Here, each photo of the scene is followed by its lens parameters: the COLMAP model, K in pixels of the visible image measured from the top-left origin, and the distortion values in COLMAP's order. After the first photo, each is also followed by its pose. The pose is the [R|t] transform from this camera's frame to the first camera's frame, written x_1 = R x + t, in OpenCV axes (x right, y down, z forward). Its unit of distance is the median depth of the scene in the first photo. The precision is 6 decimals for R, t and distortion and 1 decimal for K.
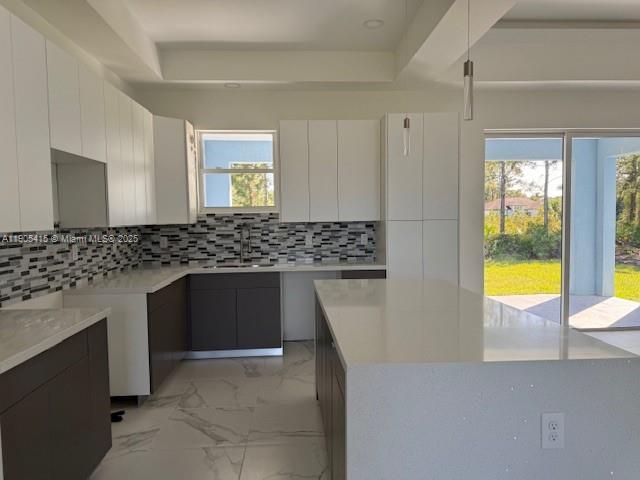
lens RADIAL K [[453.4, 0, 320.0], [0, 453.4, 240.0], [0, 0, 1]] dist [0.073049, -0.082172]
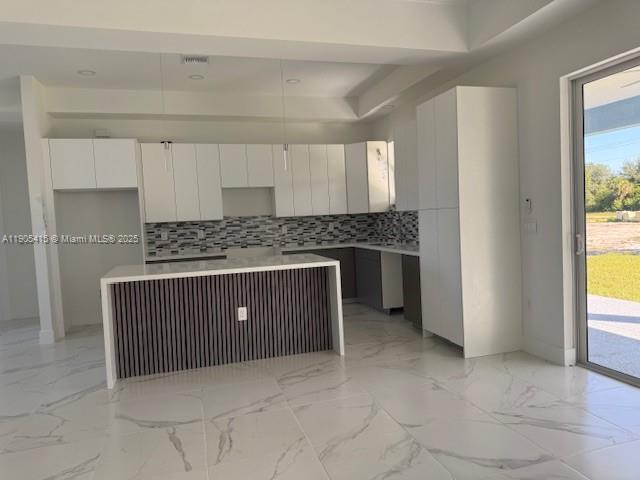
lens RADIAL K [[453.4, 0, 320.0], [0, 453.4, 240.0], [0, 0, 1]] dist [0.073049, -0.082172]
pose [[0.216134, 0.056088, -0.974751, 1.019080], [-0.002079, 0.998373, 0.056986, -0.028721], [0.976362, -0.010290, 0.215899, 0.498029]]
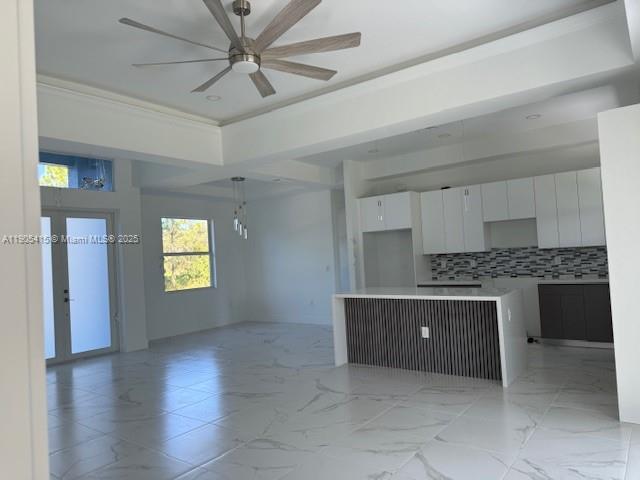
lens RADIAL K [[453.4, 0, 320.0], [0, 453.4, 240.0], [0, 0, 1]] dist [0.073049, -0.082172]
pose [[-0.654707, 0.023317, -0.755523, 1.122900], [0.030402, 0.999528, 0.004502, -0.069380], [0.755271, -0.020022, -0.655106, 1.055948]]
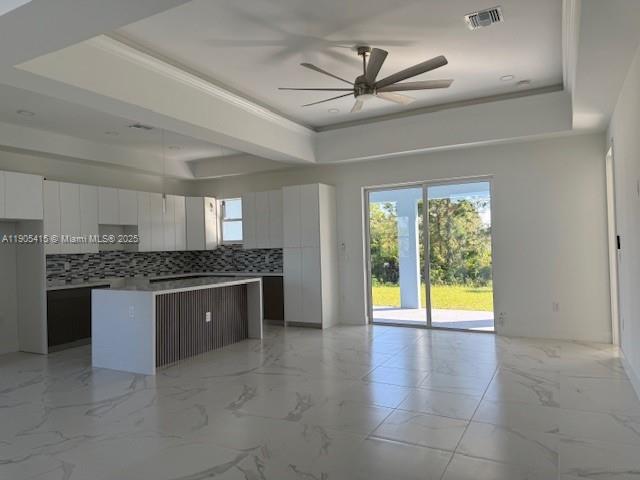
lens RADIAL K [[453.4, 0, 320.0], [0, 453.4, 240.0], [0, 0, 1]] dist [0.073049, -0.082172]
pose [[0.848227, -0.014455, -0.529435, 1.064103], [-0.013028, 0.998756, -0.048141, 0.008815], [0.529472, 0.047732, 0.846983, -0.347447]]
